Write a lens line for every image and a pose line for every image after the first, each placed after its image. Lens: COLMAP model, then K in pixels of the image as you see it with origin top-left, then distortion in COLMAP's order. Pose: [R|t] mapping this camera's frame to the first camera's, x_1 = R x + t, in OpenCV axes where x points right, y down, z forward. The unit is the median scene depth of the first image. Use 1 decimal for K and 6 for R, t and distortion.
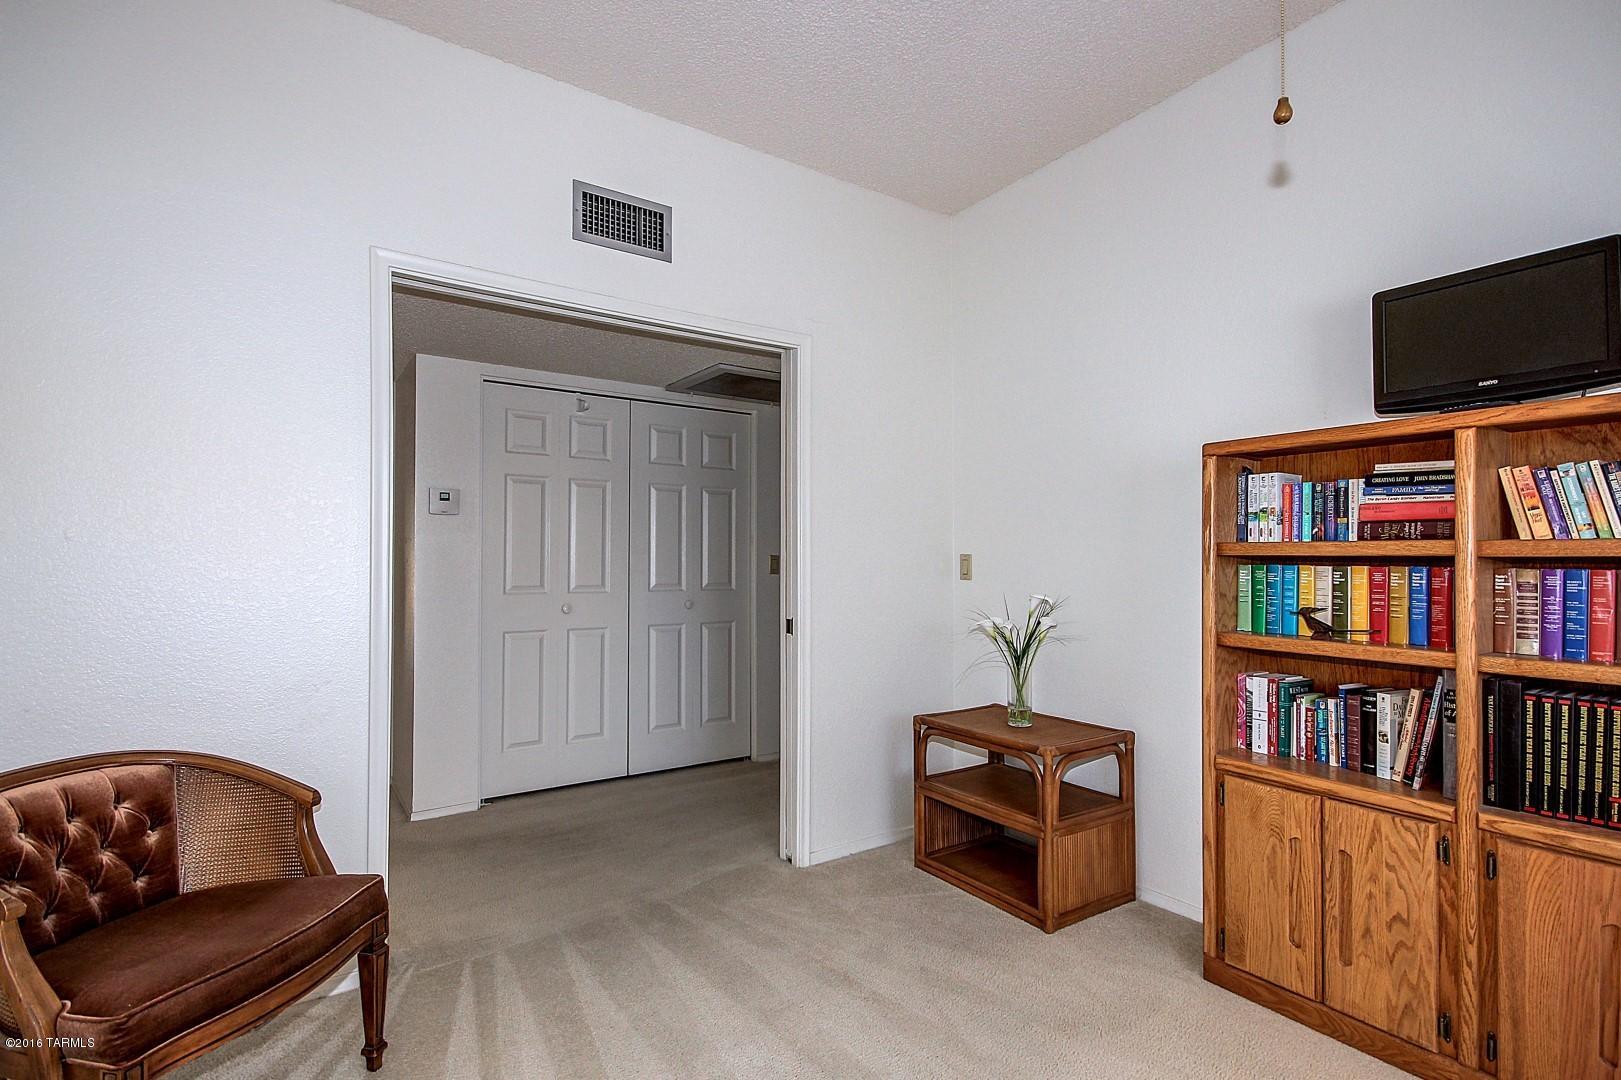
lens RADIAL K [[748.3, 0, 815.6], [0, 748.3, 550.1], [0, 0, 1]] dist [-0.024455, -0.004919]
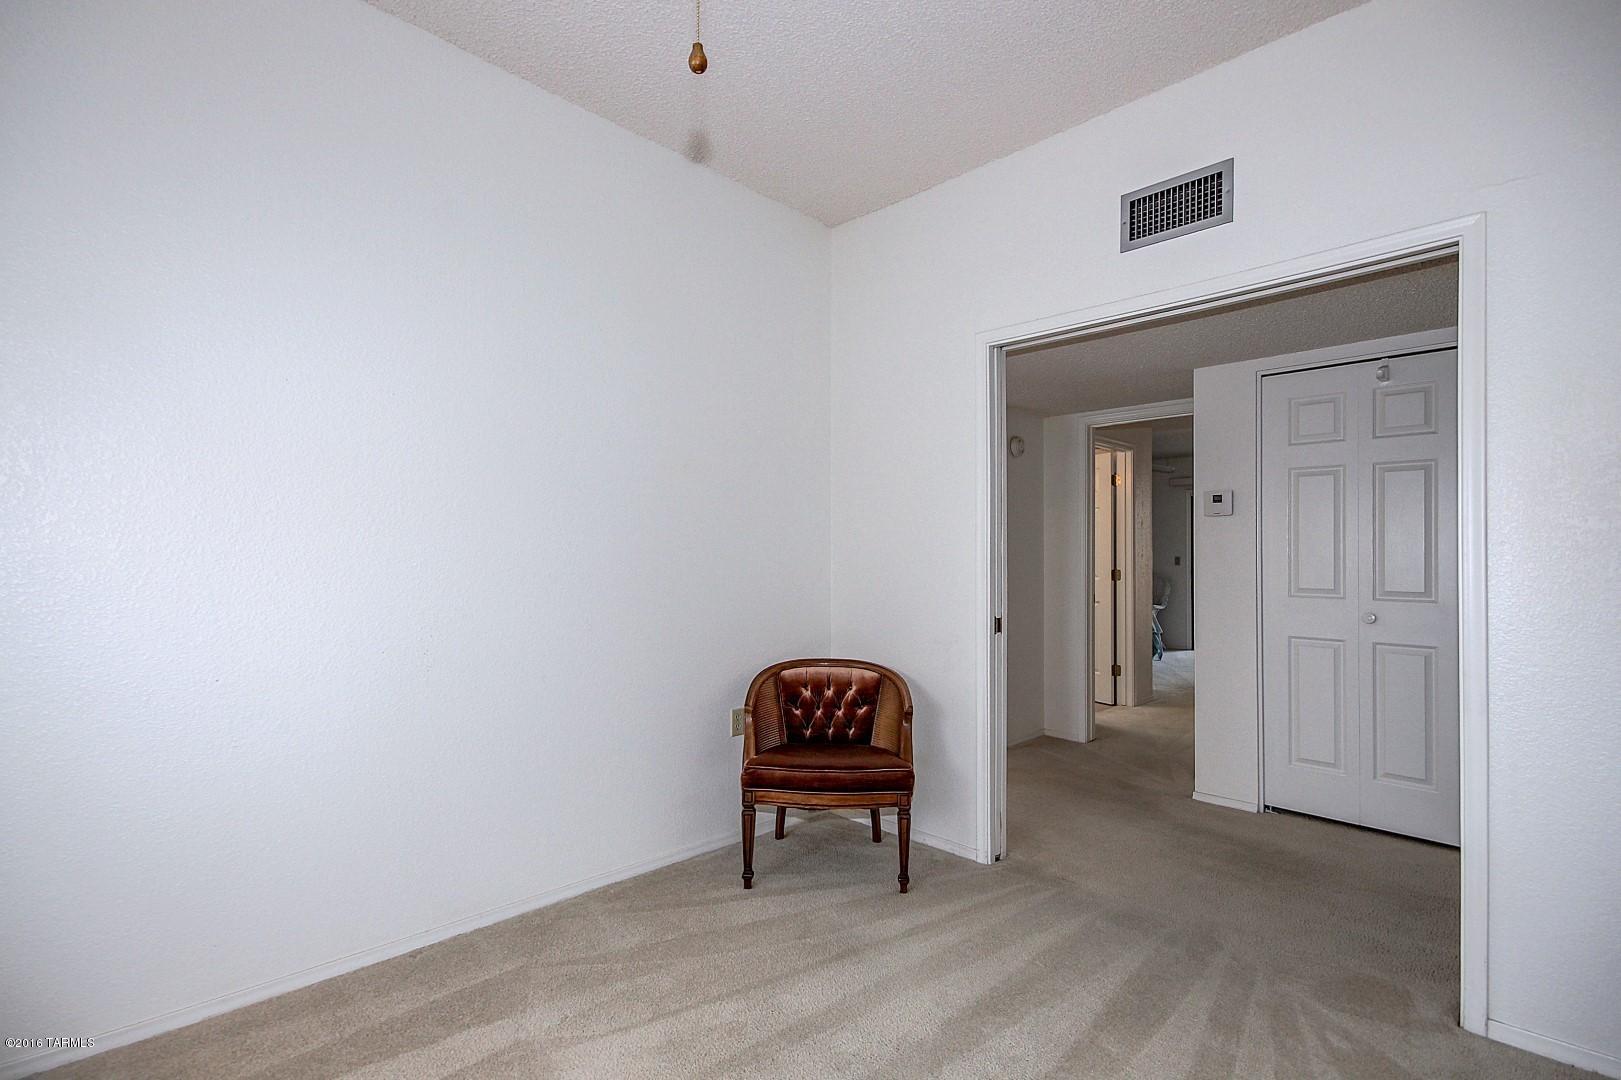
lens RADIAL K [[748.3, 0, 817.4], [0, 748.3, 544.8], [0, 0, 1]] dist [-0.024455, -0.004919]
pose [[0.164612, -0.012559, -0.986278, 1.597721], [0.002876, 0.999921, -0.012252, 0.017513], [0.986354, -0.000819, 0.164635, 1.017840]]
